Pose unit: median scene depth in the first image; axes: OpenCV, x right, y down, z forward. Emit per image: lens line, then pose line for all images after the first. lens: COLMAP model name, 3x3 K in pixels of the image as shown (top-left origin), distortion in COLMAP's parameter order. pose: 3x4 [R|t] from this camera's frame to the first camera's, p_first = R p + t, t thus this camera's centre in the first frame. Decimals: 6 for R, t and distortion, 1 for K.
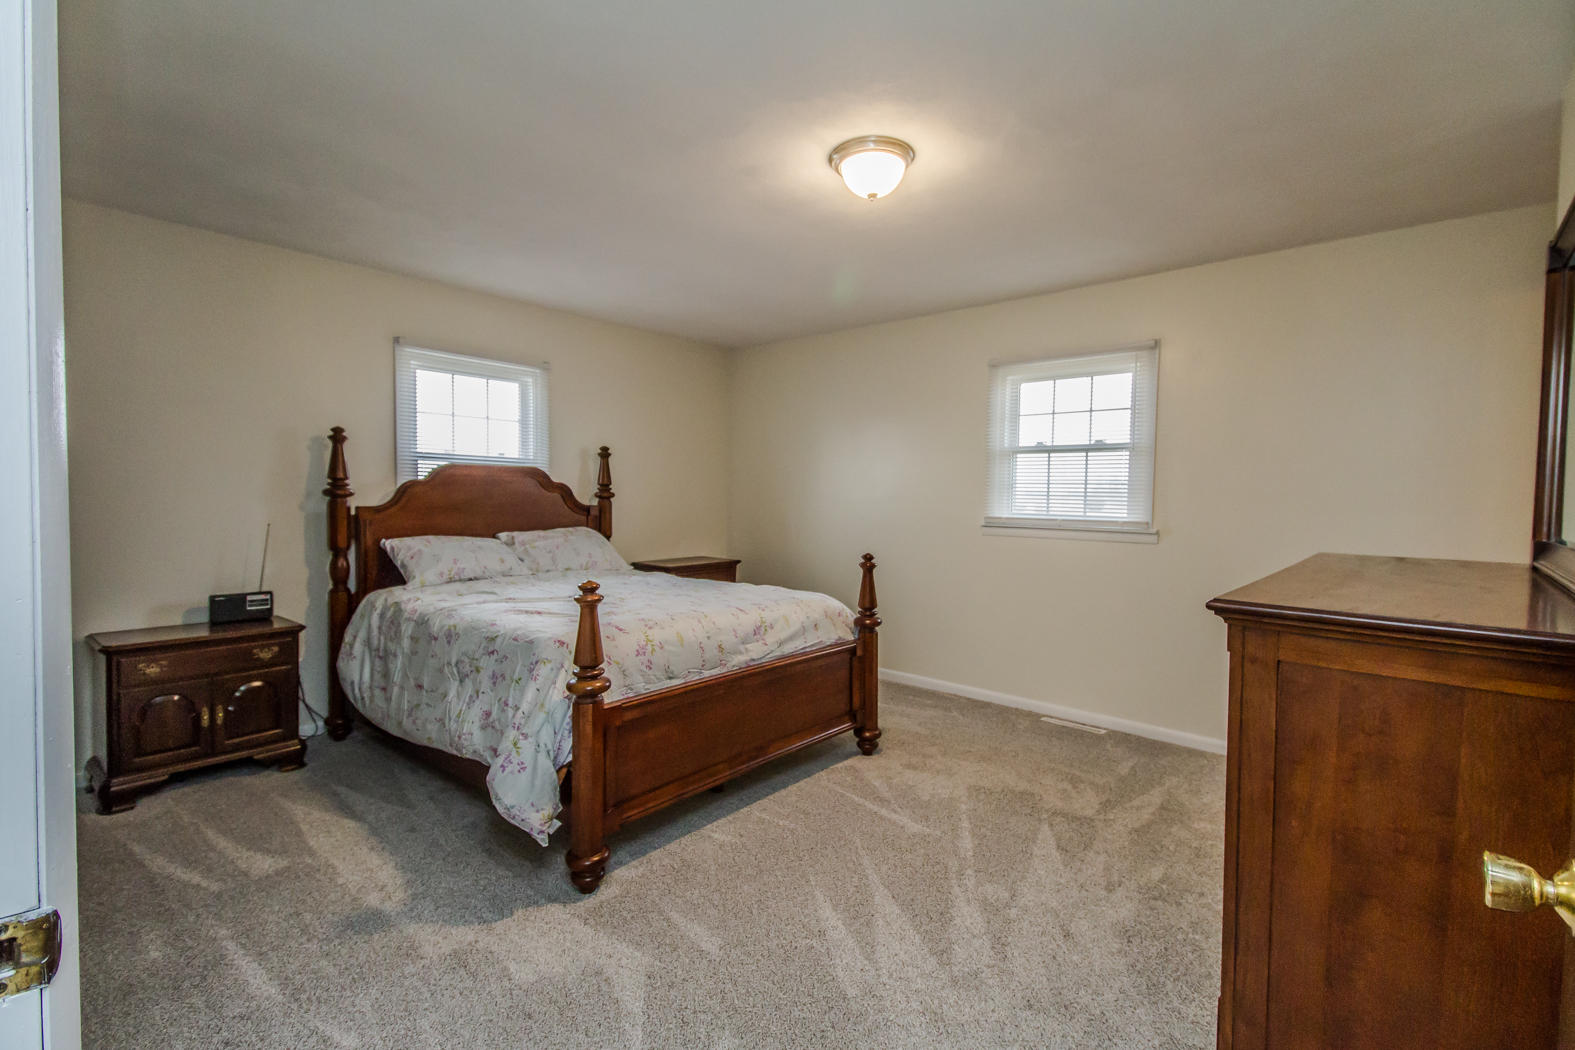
lens RADIAL K [[694.5, 0, 787.5], [0, 694.5, 525.0], [0, 0, 1]] dist [0.148332, -0.000026]
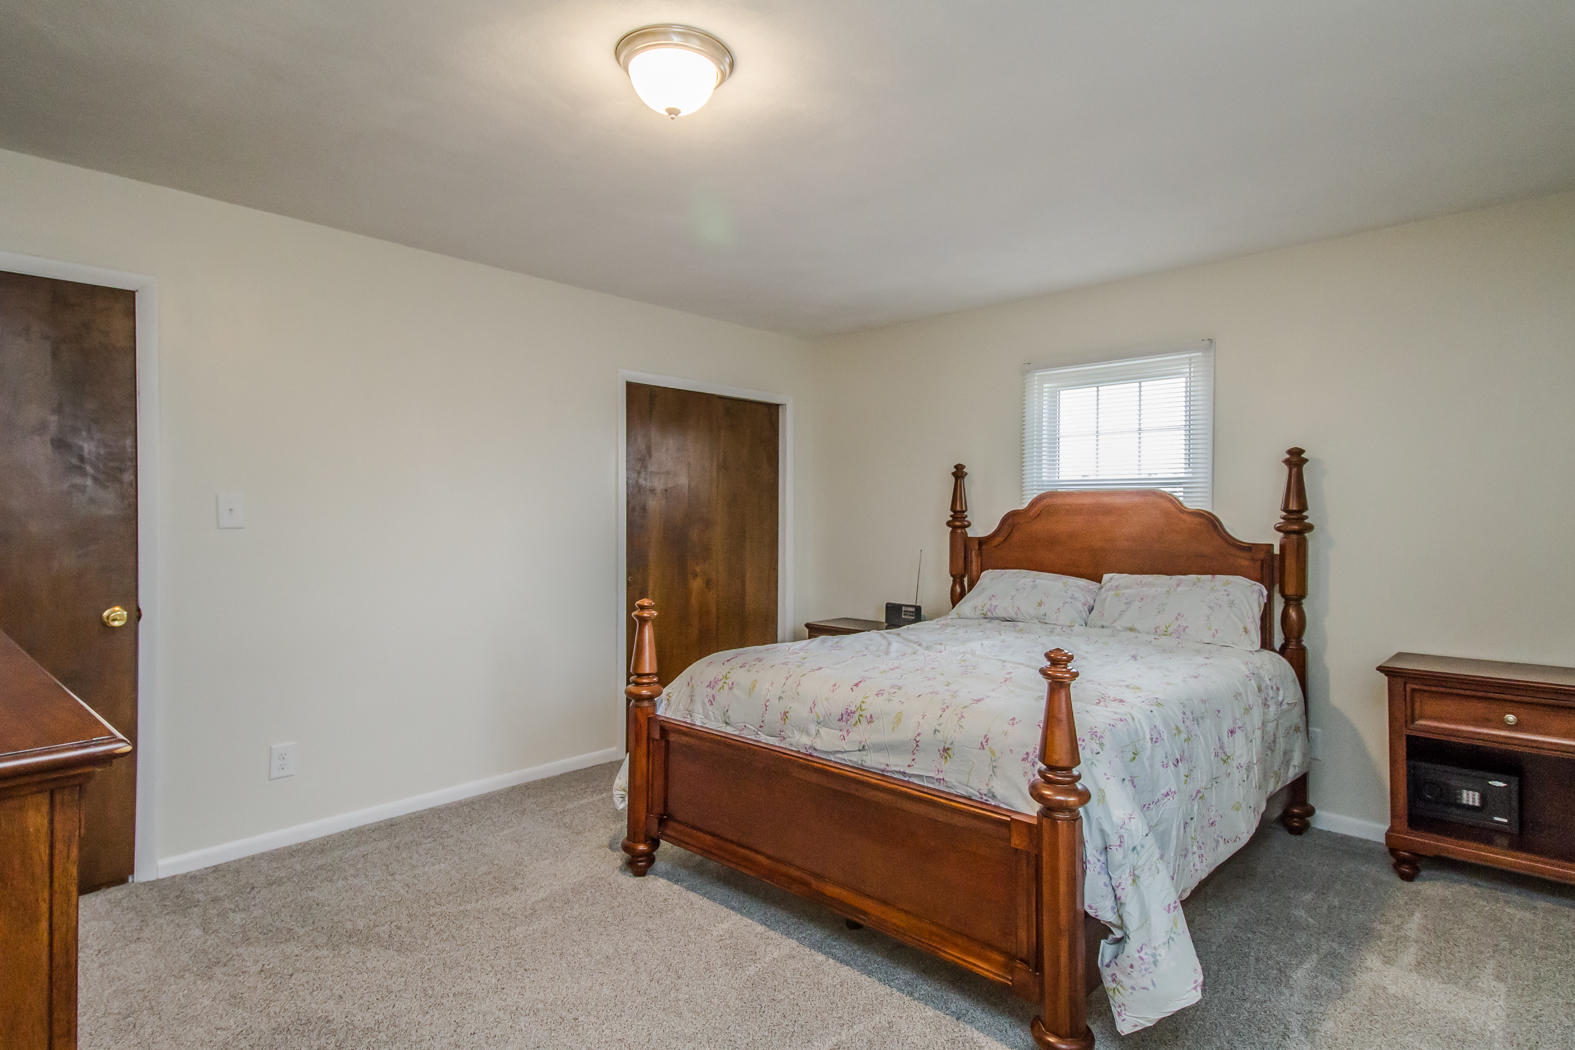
lens RADIAL K [[863.0, 0, 783.5], [0, 863.0, 516.4], [0, 0, 1]] dist [0.095972, -0.039253]
pose [[-0.038858, -0.009336, -0.999201, 0.686742], [-0.052066, 0.998617, -0.007305, -0.032650], [0.997887, 0.051740, -0.039291, 0.791444]]
